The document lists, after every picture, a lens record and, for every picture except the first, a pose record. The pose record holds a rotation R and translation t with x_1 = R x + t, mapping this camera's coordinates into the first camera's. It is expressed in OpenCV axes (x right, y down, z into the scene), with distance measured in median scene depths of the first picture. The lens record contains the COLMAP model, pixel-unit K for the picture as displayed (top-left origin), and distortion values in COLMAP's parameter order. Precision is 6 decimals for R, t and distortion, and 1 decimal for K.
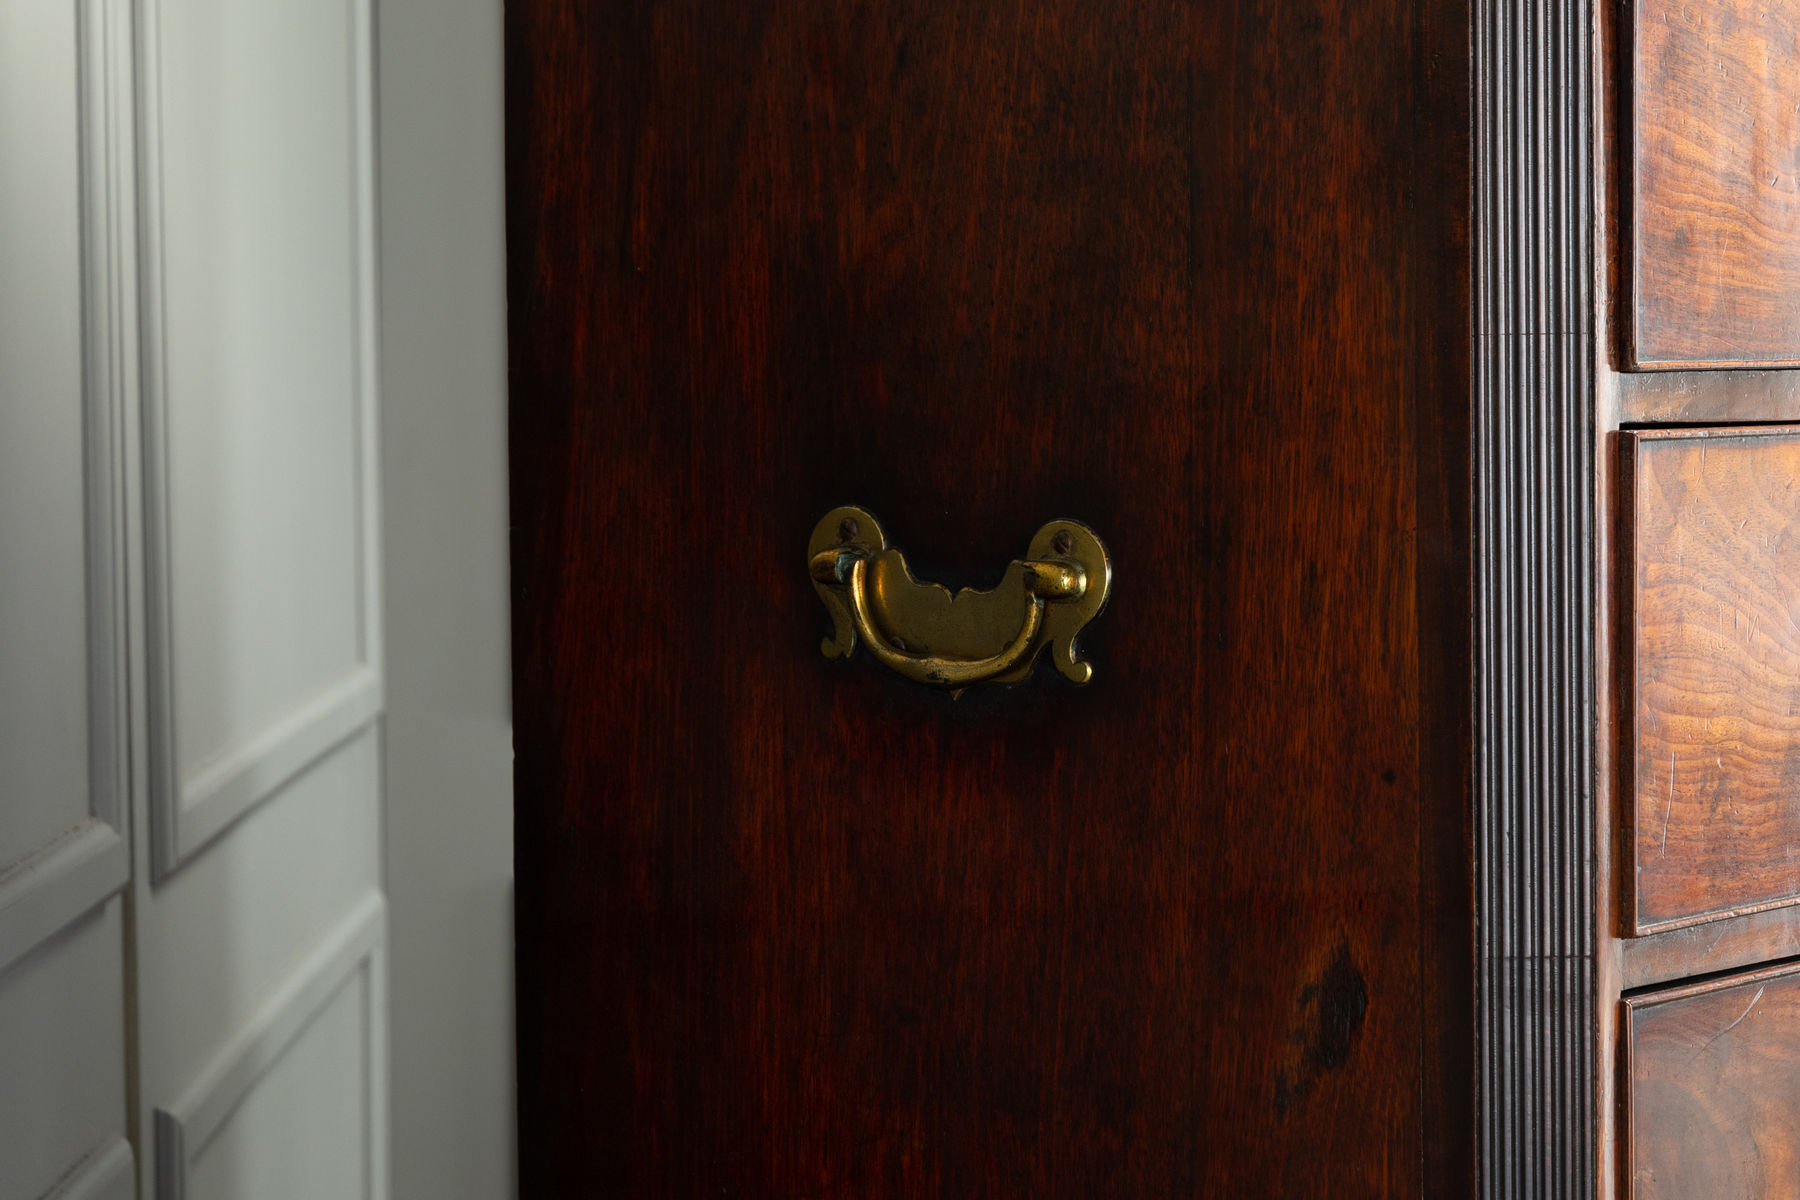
lens RADIAL K [[5257.7, 0, 1007.6], [0, 5257.7, 654.7], [0, 0, 1]] dist [0.009912, 0.000000]
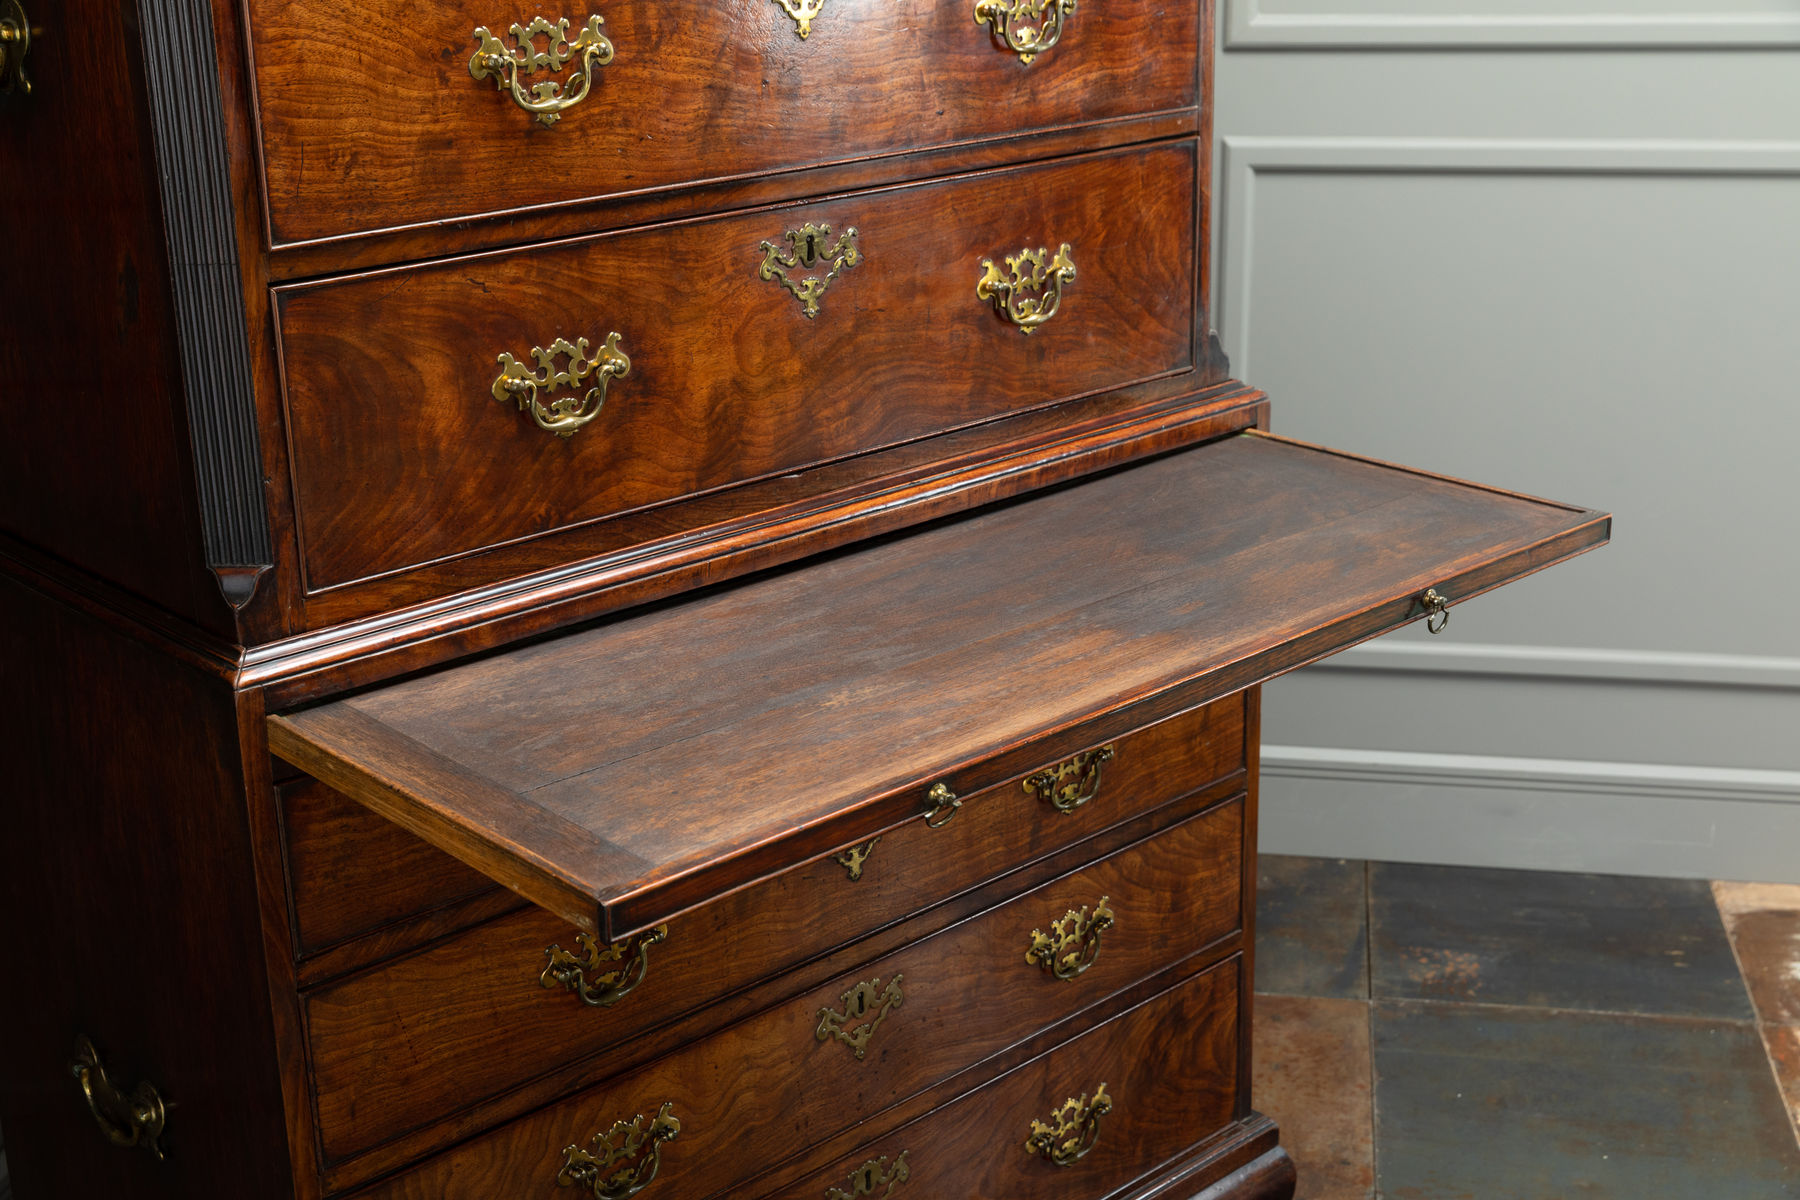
lens RADIAL K [[2394.0, 0, 911.7], [0, 2394.0, 608.1], [0, 0, 1]] dist [-0.018242, 0.000000]
pose [[0.986105, 0.043217, -0.160403, 0.443791], [0.000341, 0.965039, 0.262105, -0.037485], [0.166122, -0.258518, 0.951615, 0.256313]]
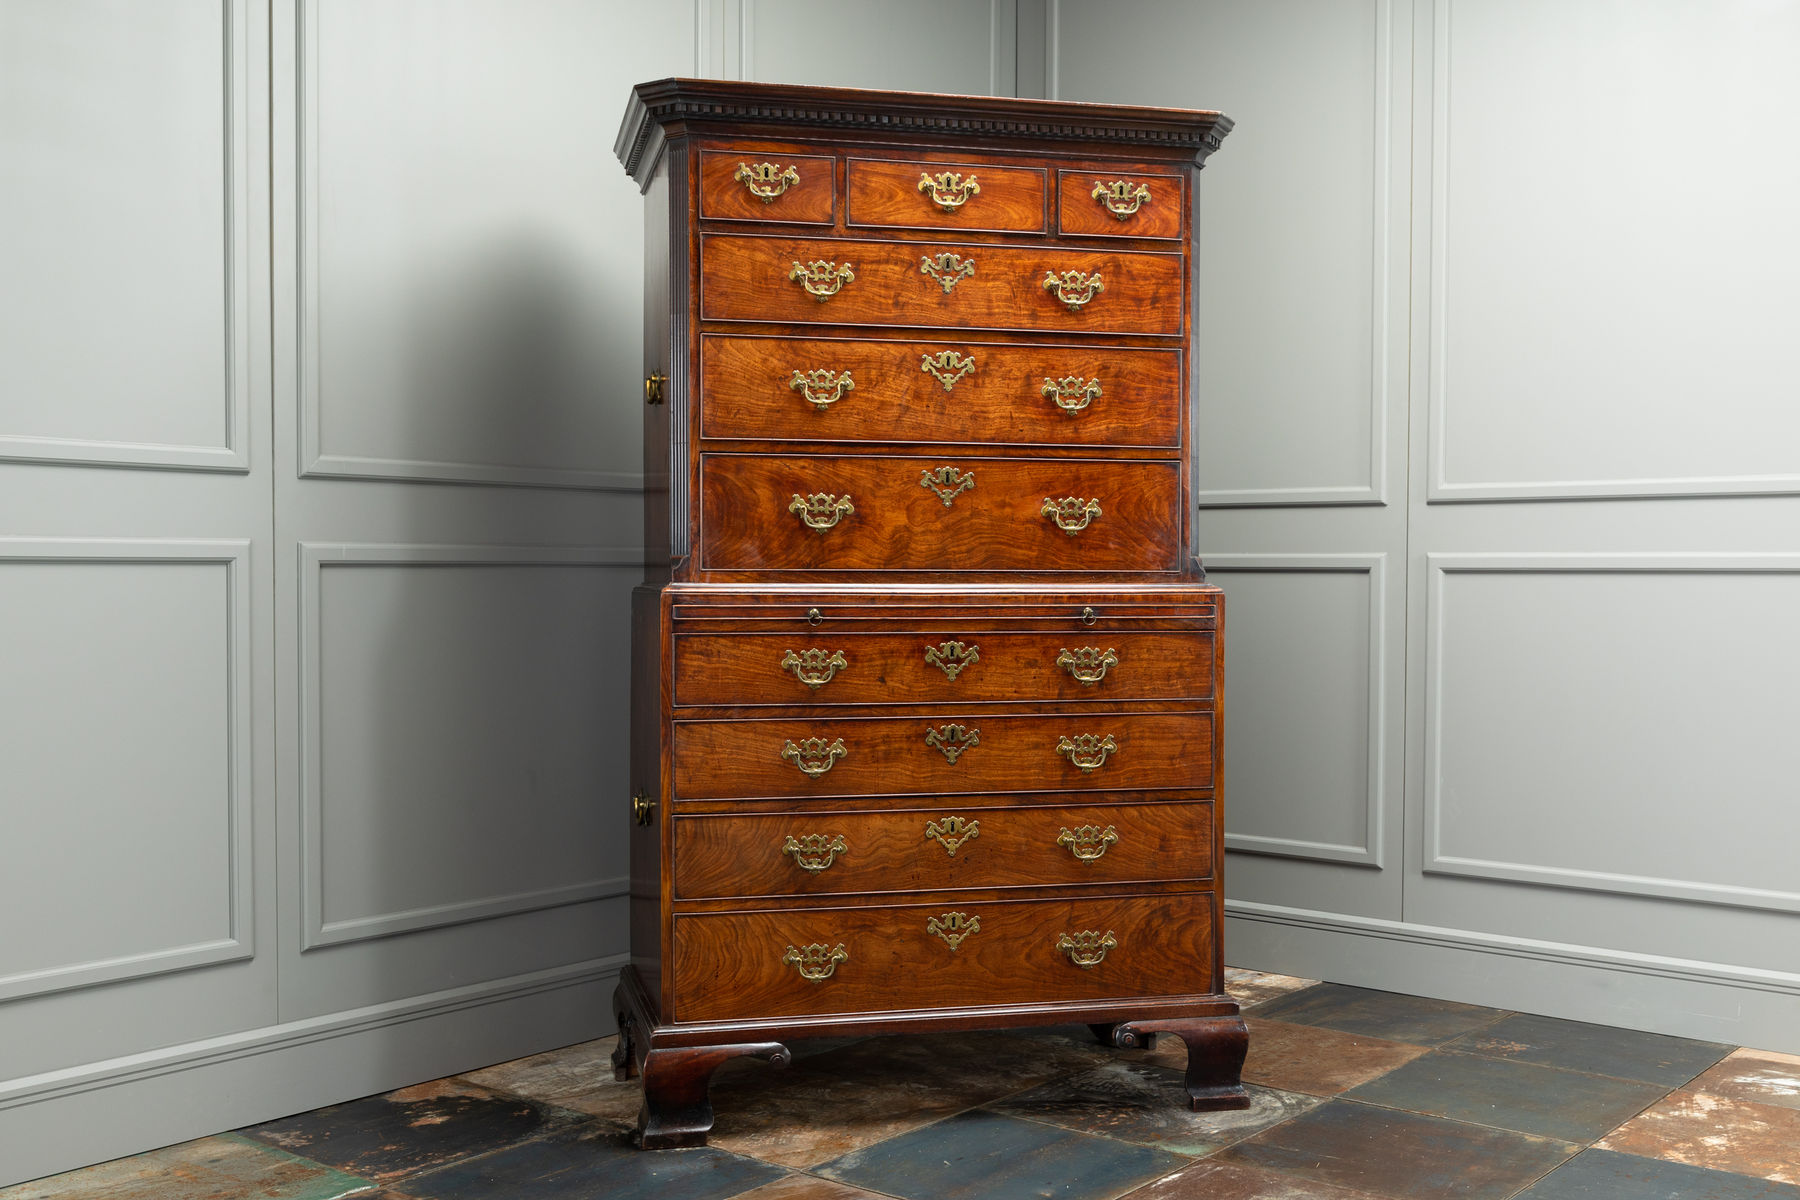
lens RADIAL K [[1882.3, 0, 908.1], [0, 1882.3, 605.1], [0, 0, 1]] dist [0.003742, 0.000000]
pose [[0.775490, 0.020215, -0.631036, 1.310962], [-0.049919, 0.998322, -0.029365, 0.238205], [0.629383, 0.054273, 0.775198, -0.192198]]
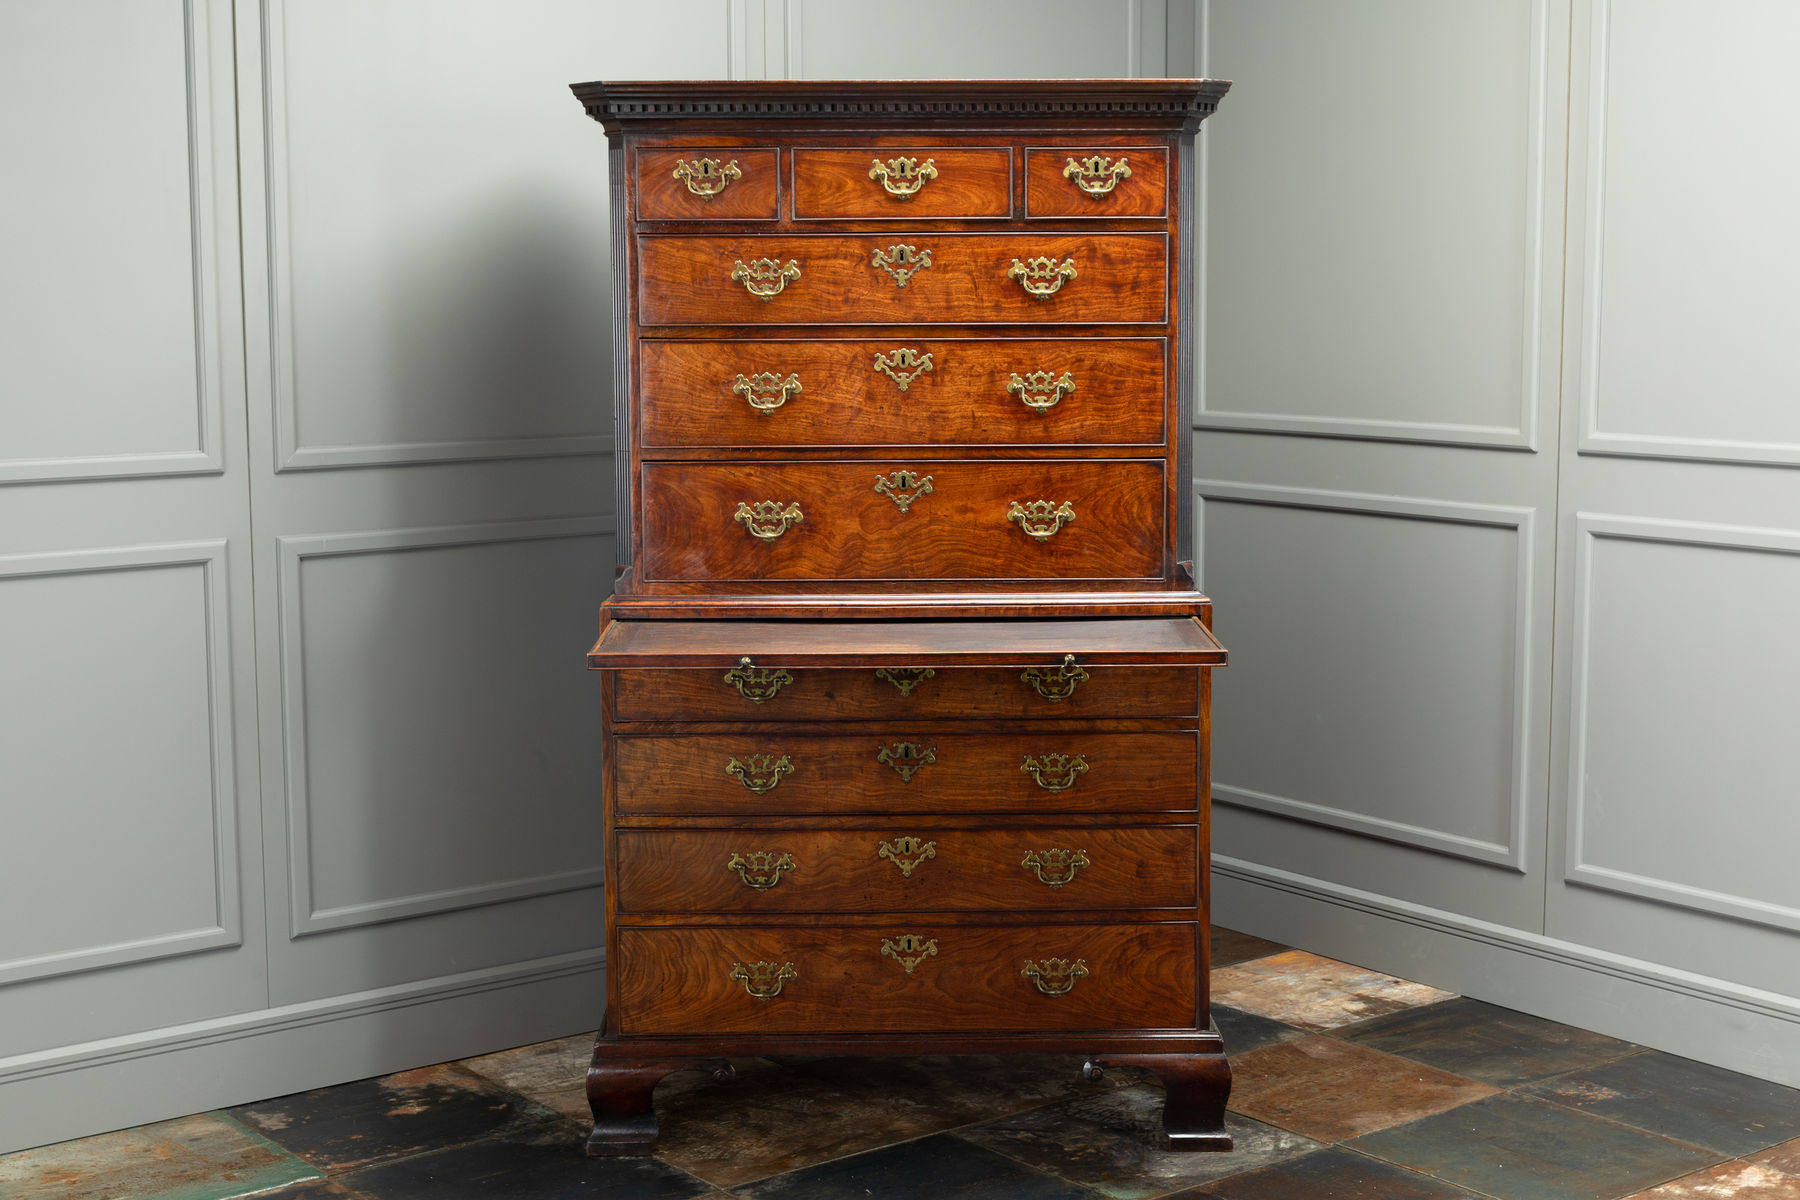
lens RADIAL K [[2597.4, 0, 902.4], [0, 2597.4, 571.5], [0, 0, 1]] dist [0.000658, 0.000000]
pose [[0.616423, 0.092280, -0.781989, 2.014407], [-0.052265, 0.995714, 0.076301, -0.024727], [0.785679, -0.006163, 0.618604, -0.234132]]
